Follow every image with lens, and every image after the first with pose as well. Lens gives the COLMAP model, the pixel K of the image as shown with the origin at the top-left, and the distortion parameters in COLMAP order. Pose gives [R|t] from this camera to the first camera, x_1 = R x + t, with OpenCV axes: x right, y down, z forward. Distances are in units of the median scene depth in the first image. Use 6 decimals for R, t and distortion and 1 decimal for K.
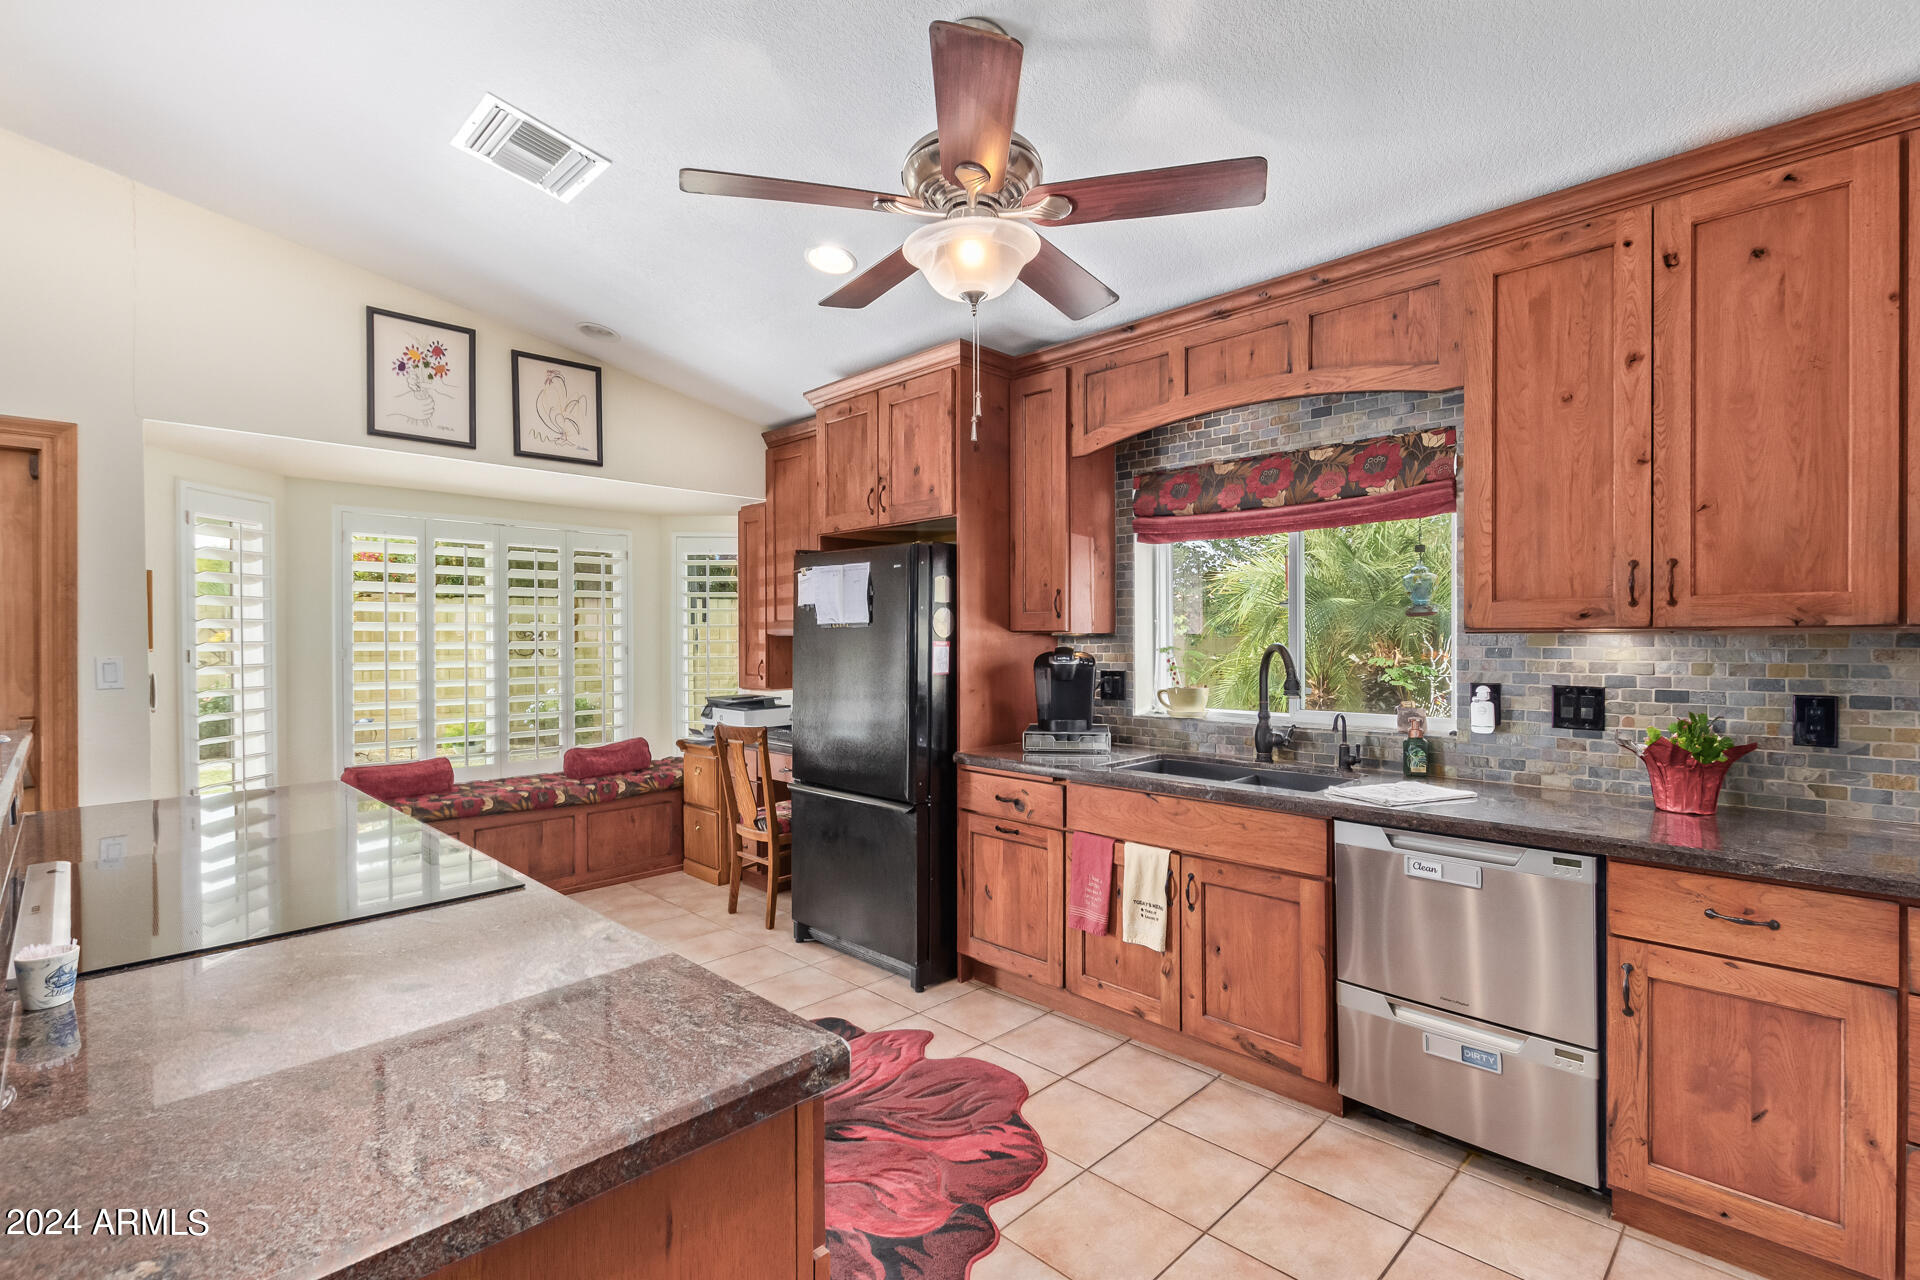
lens RADIAL K [[884.9, 0, 920.6], [0, 884.9, 638.9], [0, 0, 1]] dist [0.000415, -0.001686]
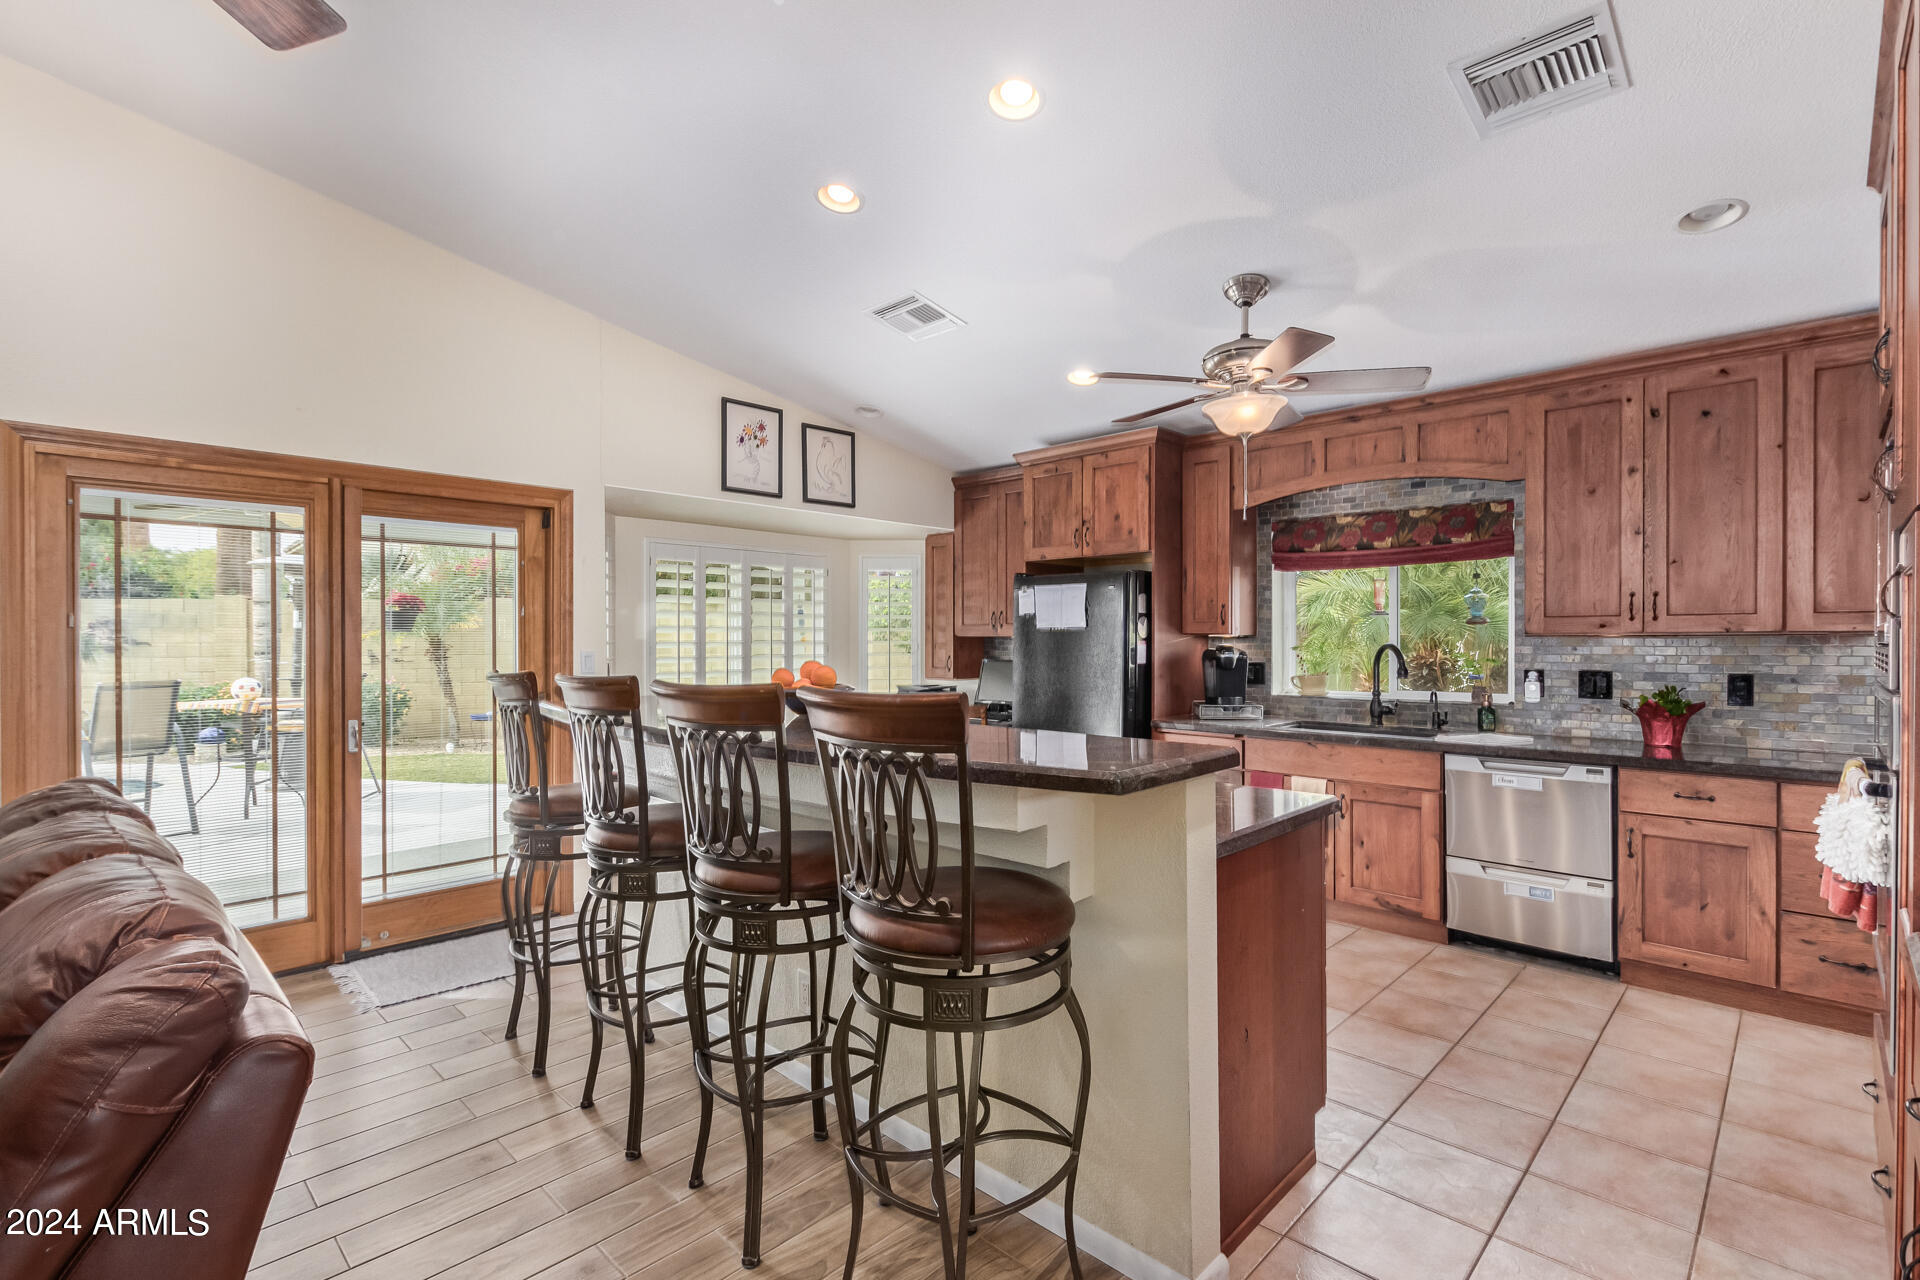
lens RADIAL K [[884.9, 0, 927.4], [0, 884.9, 639.5], [0, 0, 1]] dist [0.000415, -0.001686]
pose [[0.999776, 0.002331, 0.021015, -0.468947], [-0.002299, 0.999996, -0.001524, 0.004251], [-0.021019, 0.001475, 0.999778, -0.537017]]
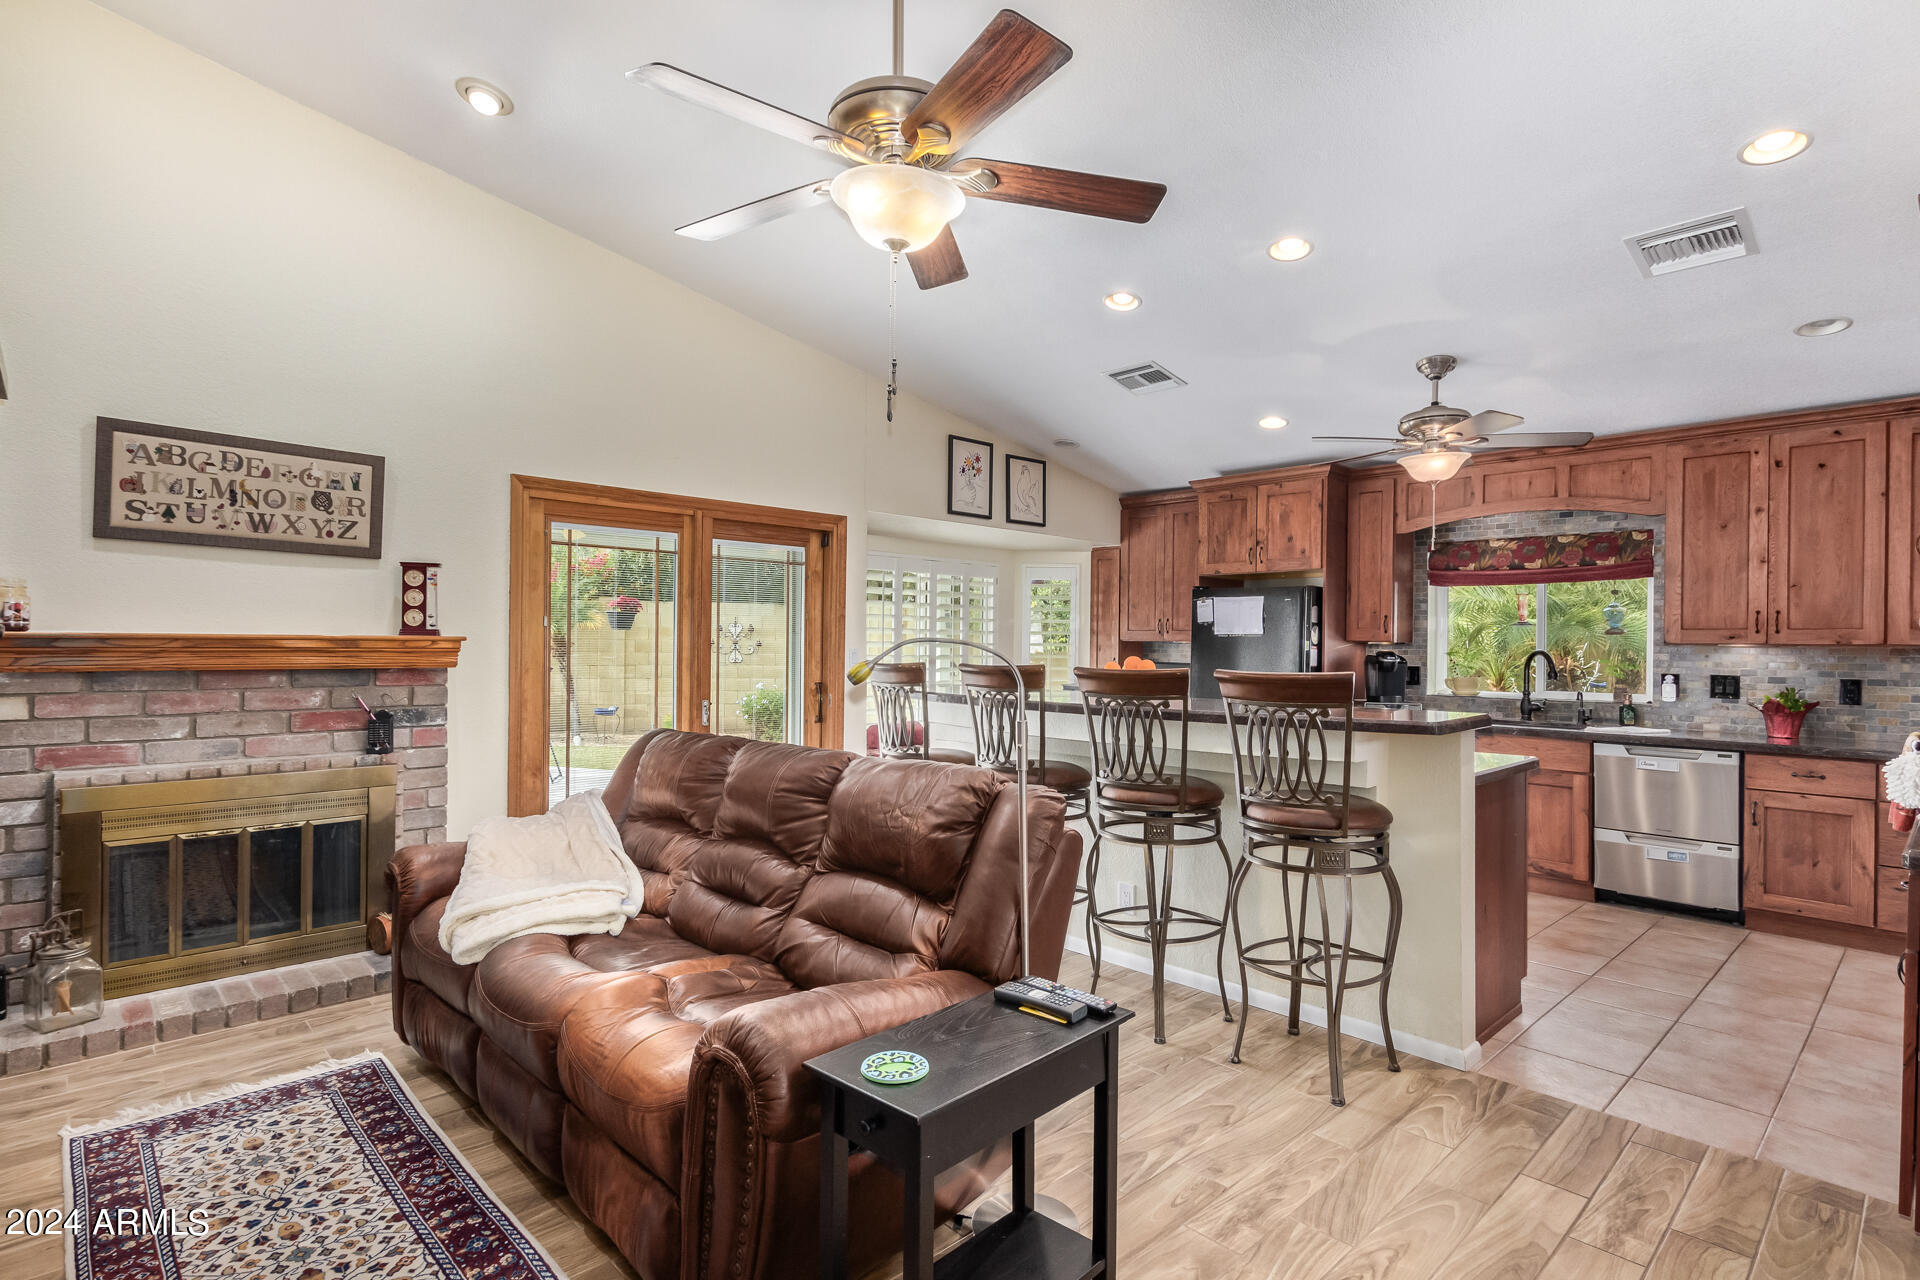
lens RADIAL K [[959.6, 0, 905.7], [0, 959.6, 639.3], [0, 0, 1]] dist [0.005041, -0.004085]
pose [[0.999402, 0.014282, -0.031506, -0.909456], [-0.014449, 0.999883, -0.005102, 0.013101], [0.031430, 0.005555, 0.999491, -1.066849]]
